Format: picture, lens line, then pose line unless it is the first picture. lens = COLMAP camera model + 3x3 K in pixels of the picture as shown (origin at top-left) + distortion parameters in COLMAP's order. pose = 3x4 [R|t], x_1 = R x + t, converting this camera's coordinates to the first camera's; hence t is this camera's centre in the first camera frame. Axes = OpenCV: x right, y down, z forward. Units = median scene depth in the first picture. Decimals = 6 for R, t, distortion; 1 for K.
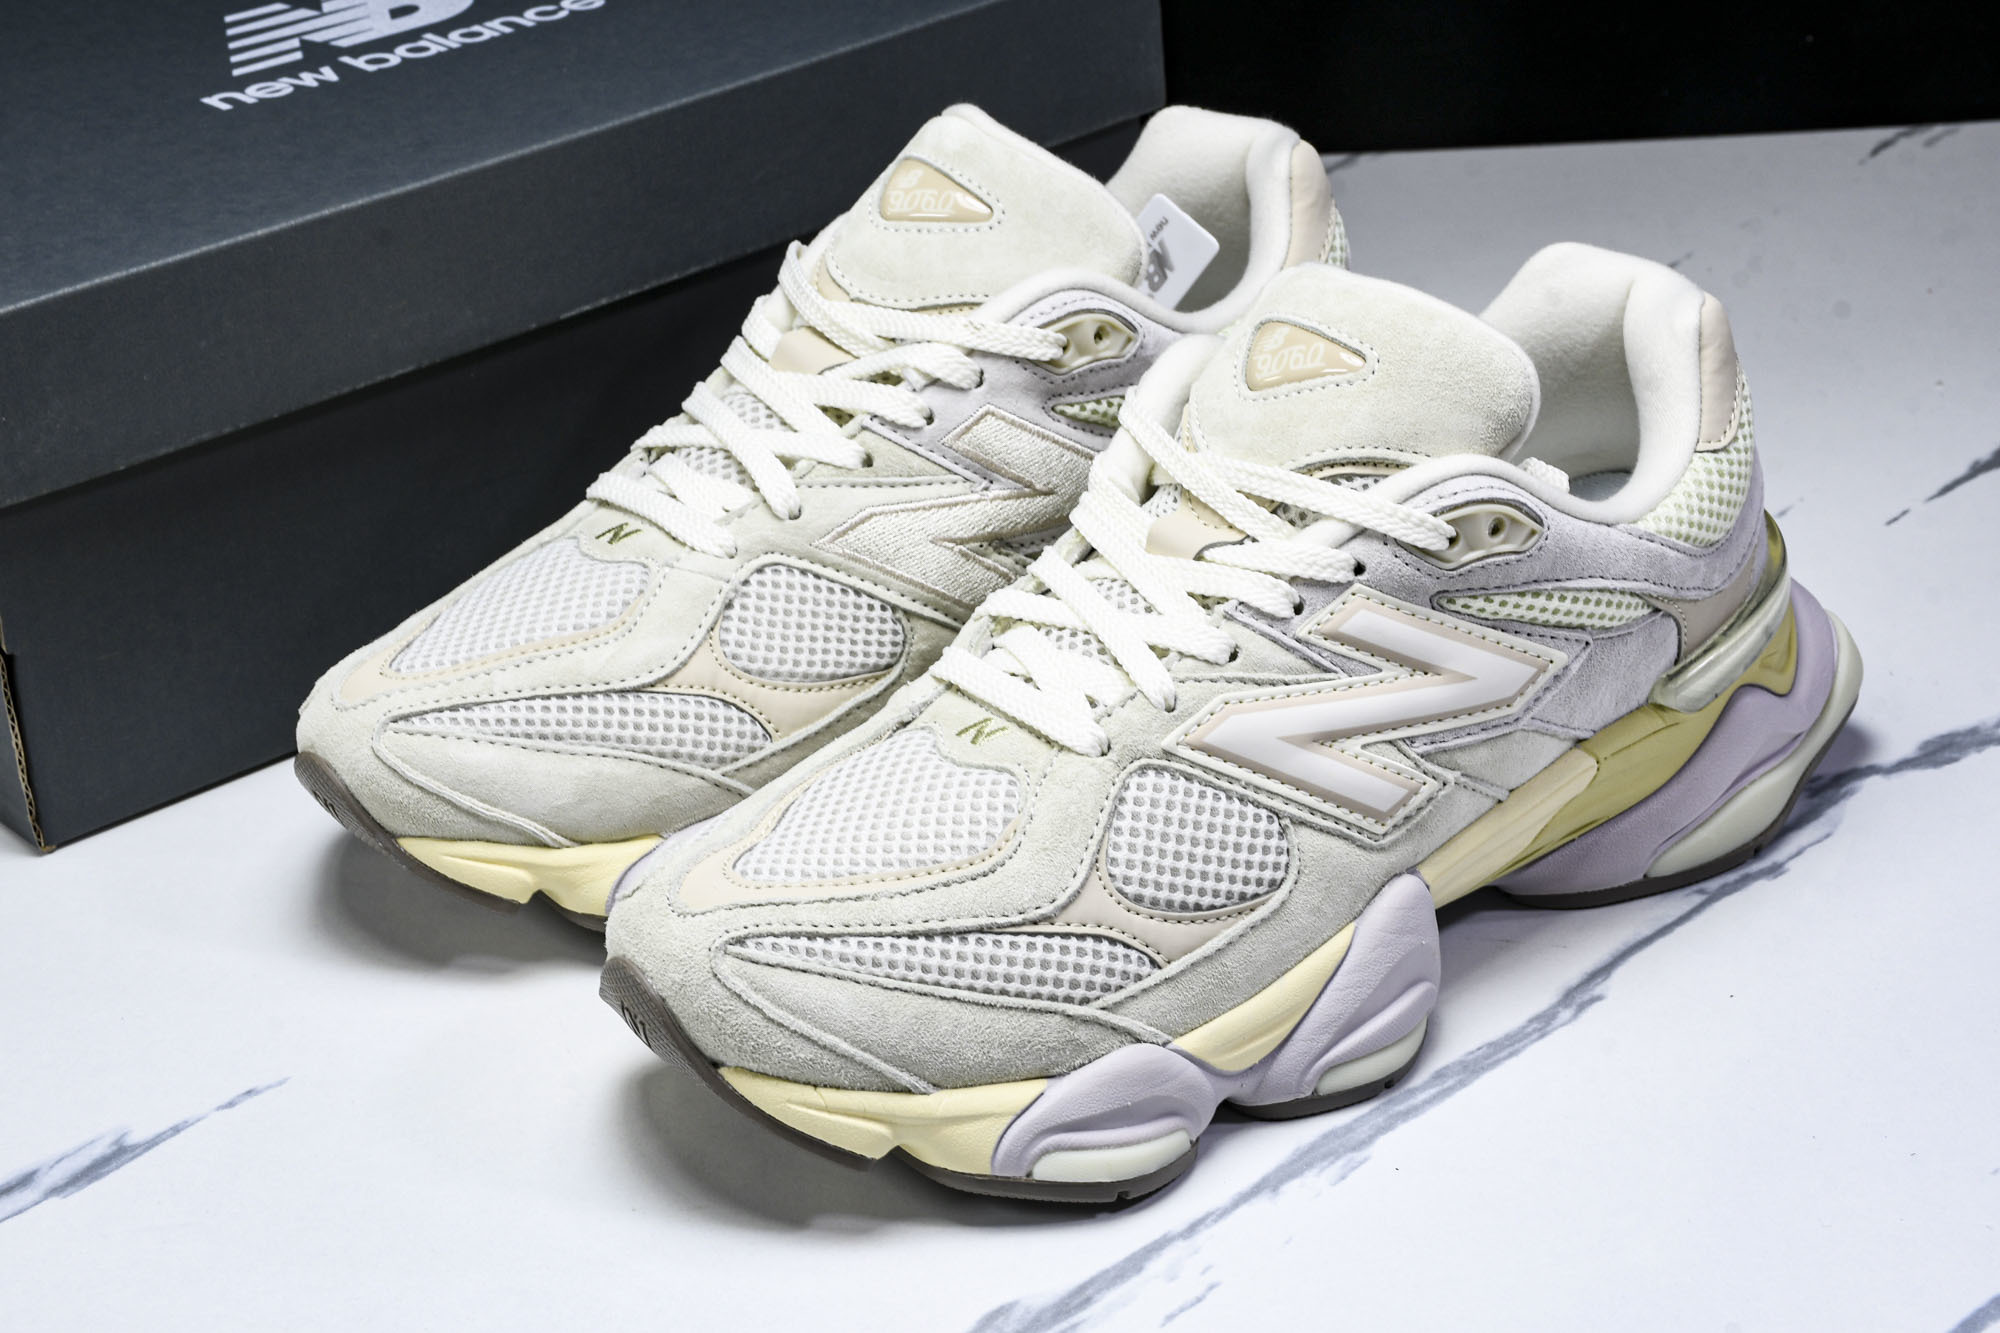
lens RADIAL K [[3703.4, 0, 1000.0], [0, 3703.4, 666.5], [0, 0, 1]] dist [0.226065, 1.299893]
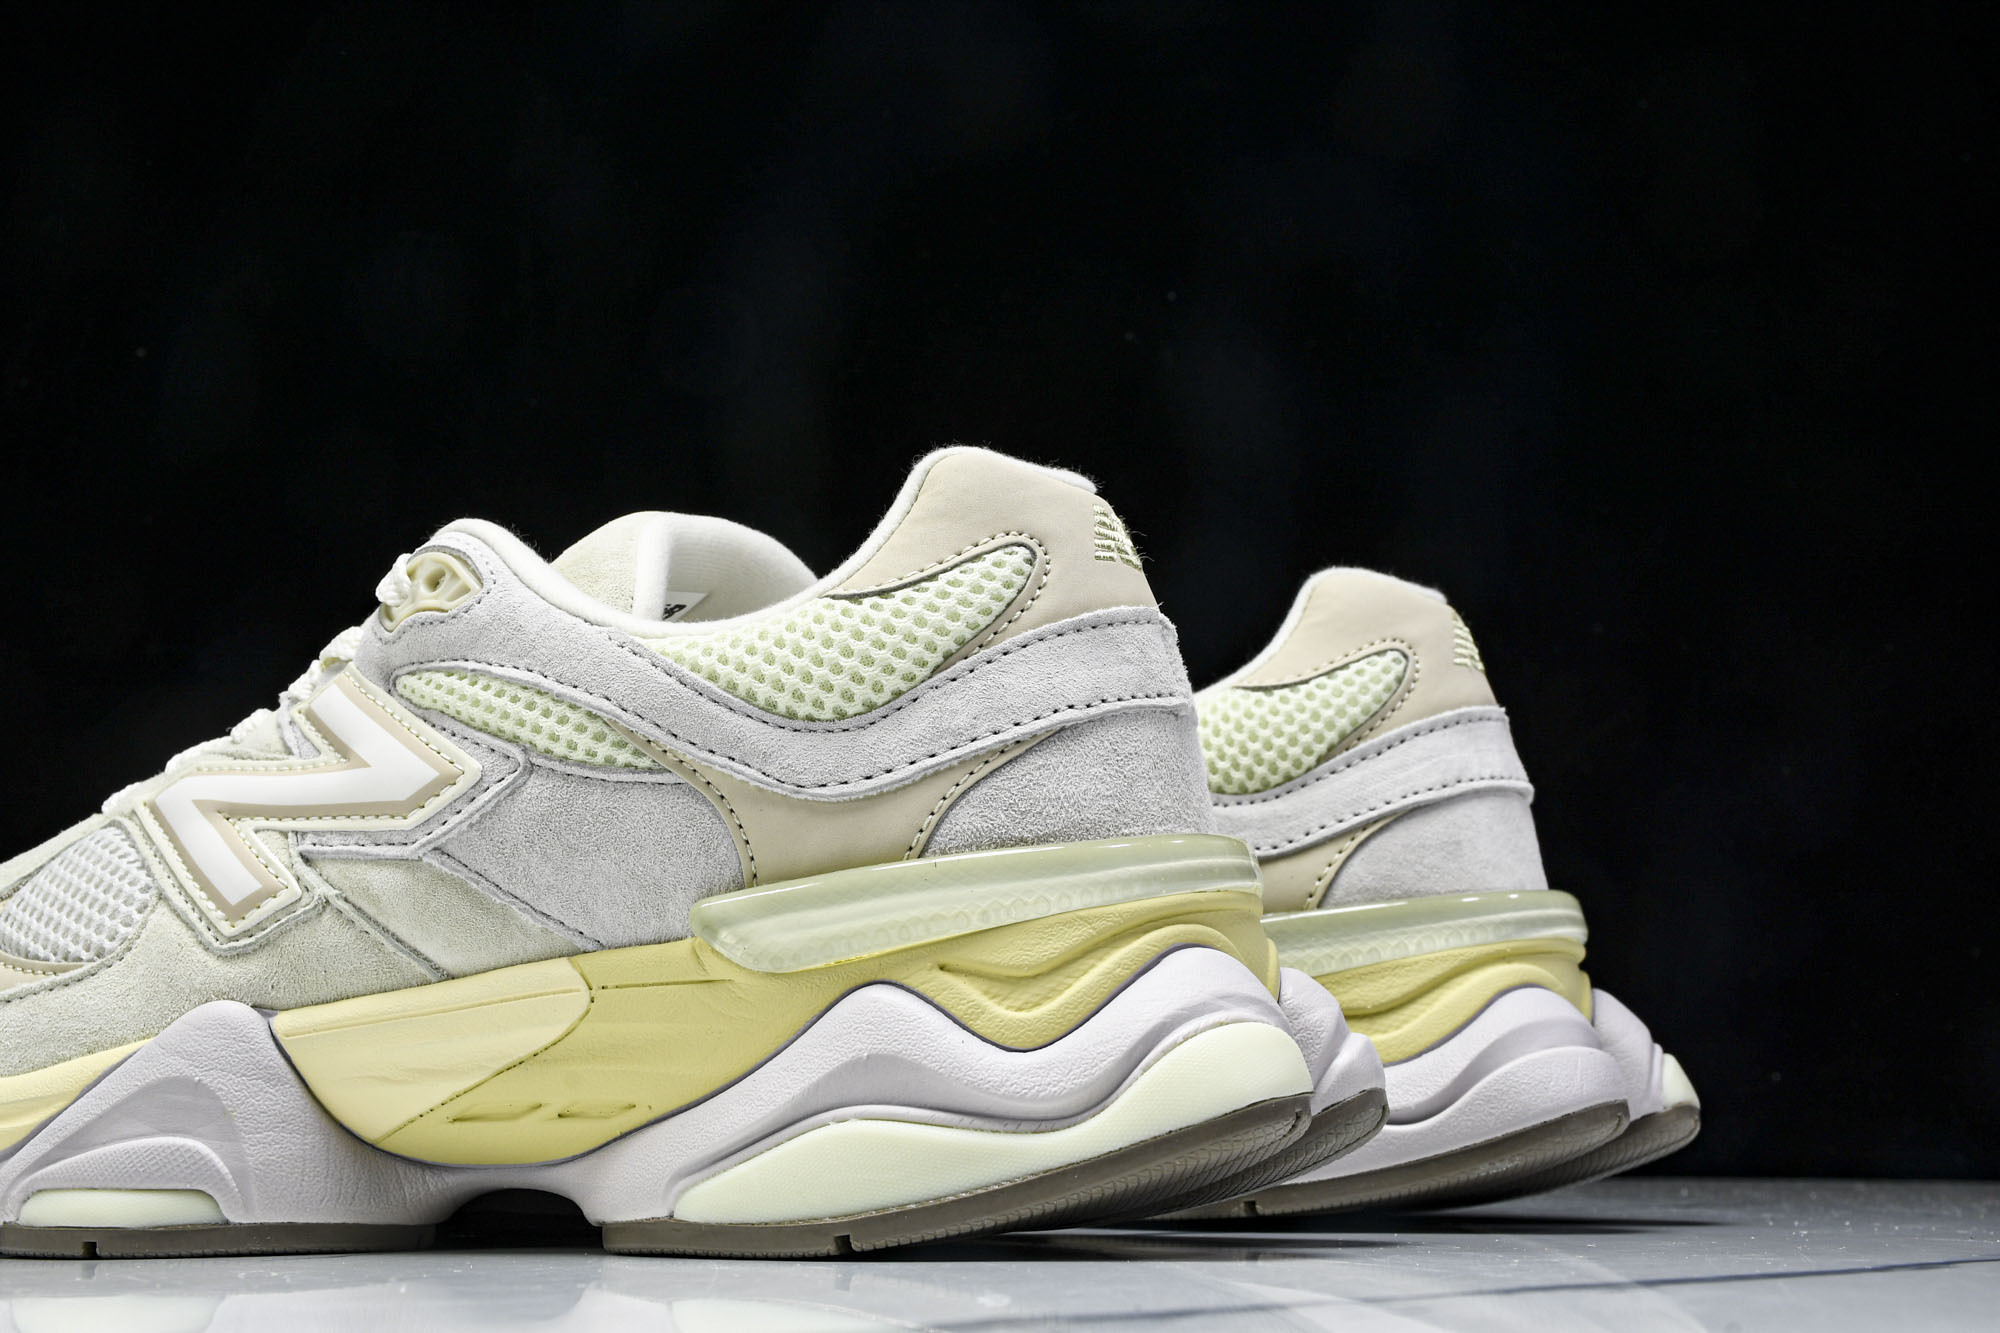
lens RADIAL K [[2986.1, 0, 1002.6], [0, 2986.1, 567.2], [0, 0, 1]] dist [0.059628, -0.053415]
pose [[0.420779, -0.174946, -0.890134, 0.763767], [-0.443180, 0.816523, -0.369976, 0.145558], [0.791541, 0.550168, 0.266042, 0.920772]]
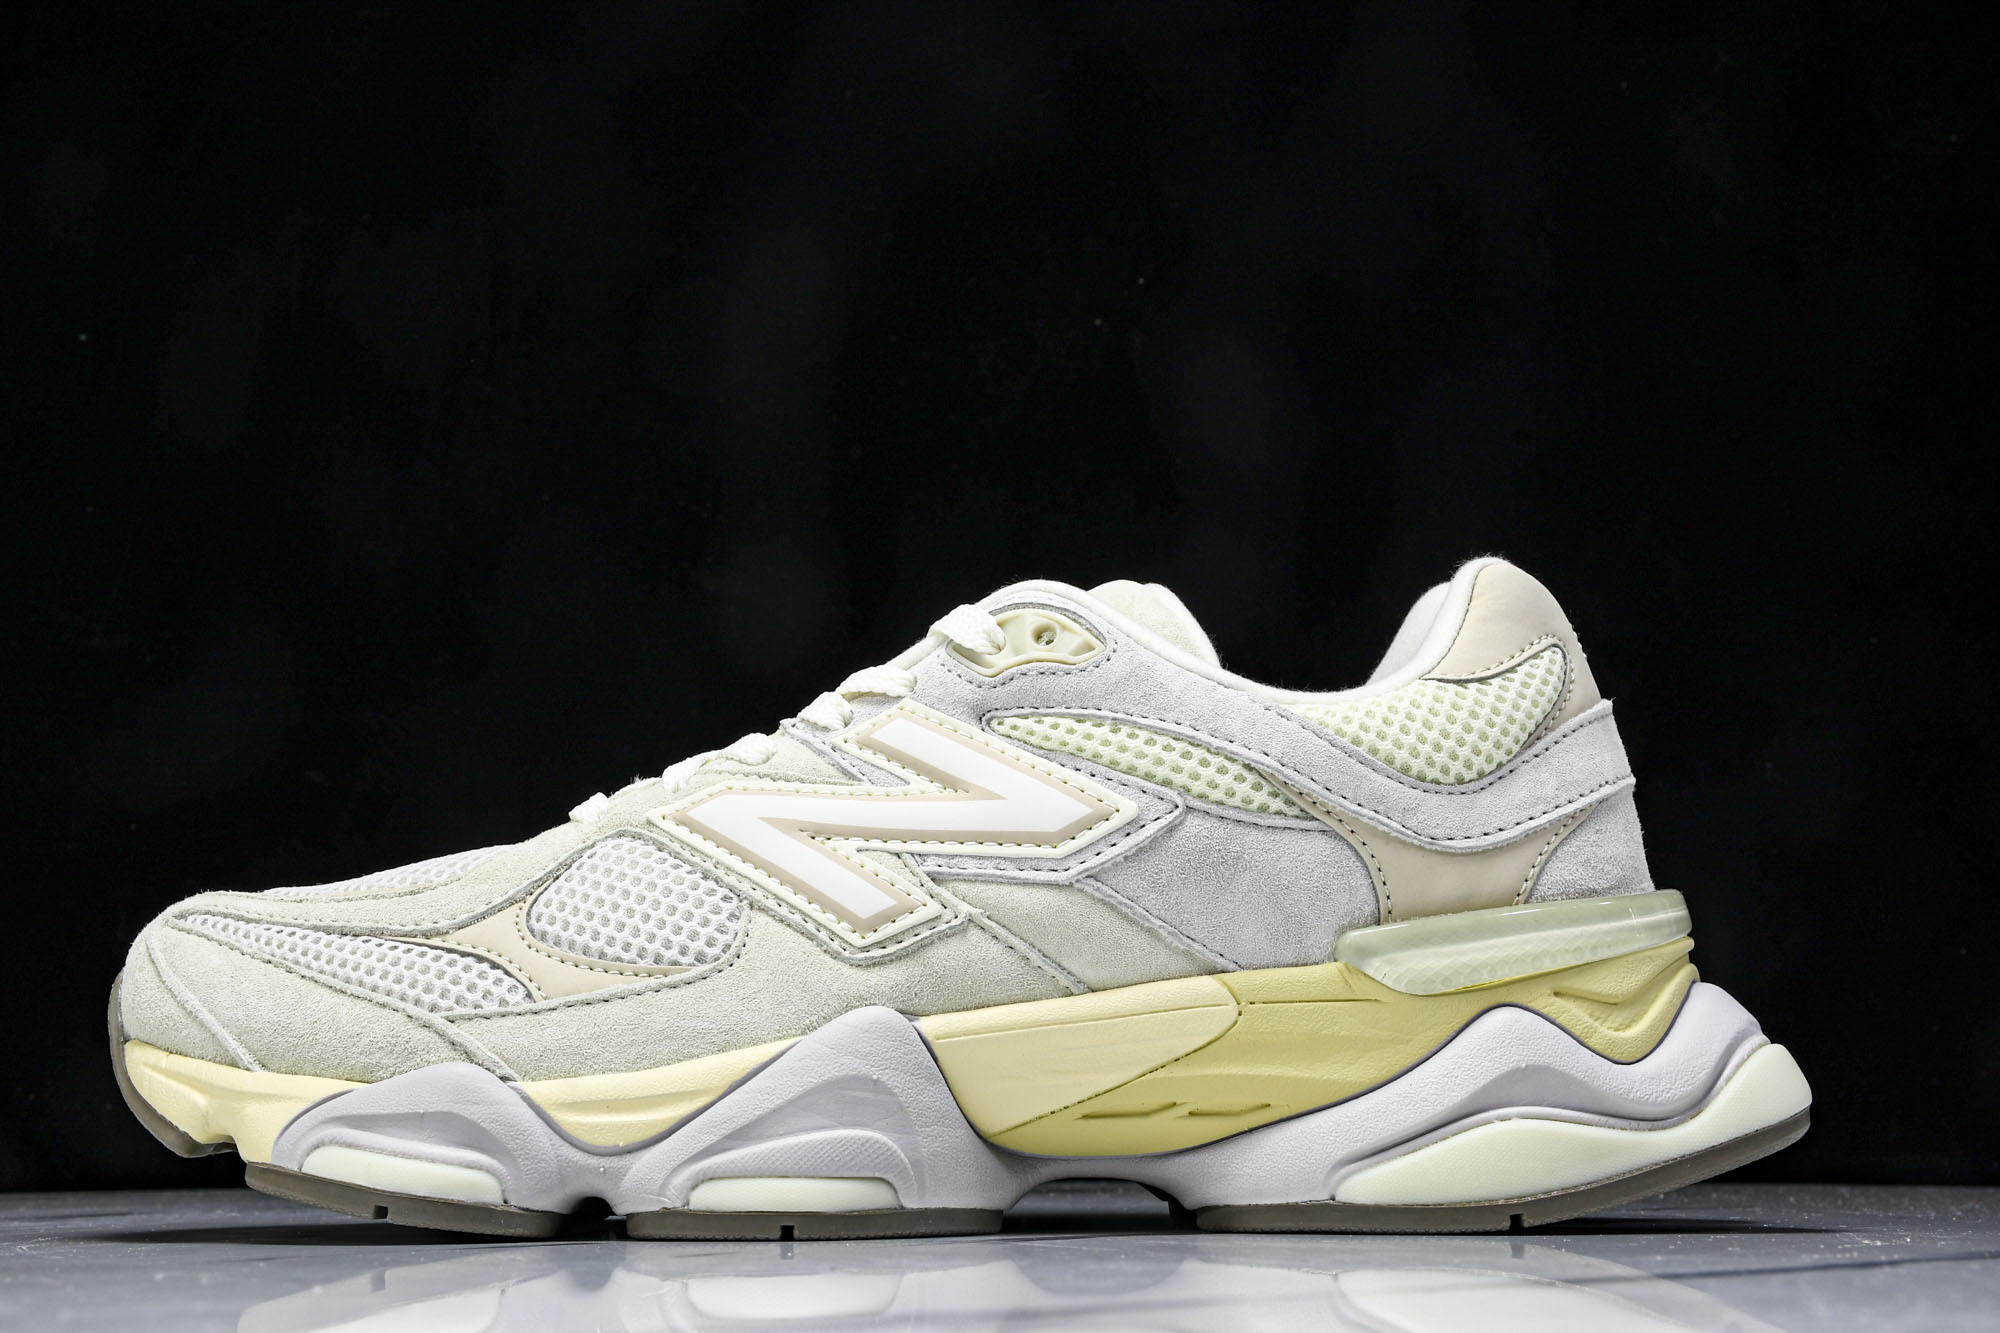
lens RADIAL K [[2986.1, 0, 1002.6], [0, 2986.1, 567.2], [0, 0, 1]] dist [0.059628, -0.053415]
pose [[0.762875, -0.131057, -0.633124, 0.587708], [-0.314189, 0.780696, -0.540184, 0.345874], [0.565072, 0.611013, 0.554397, 0.577625]]
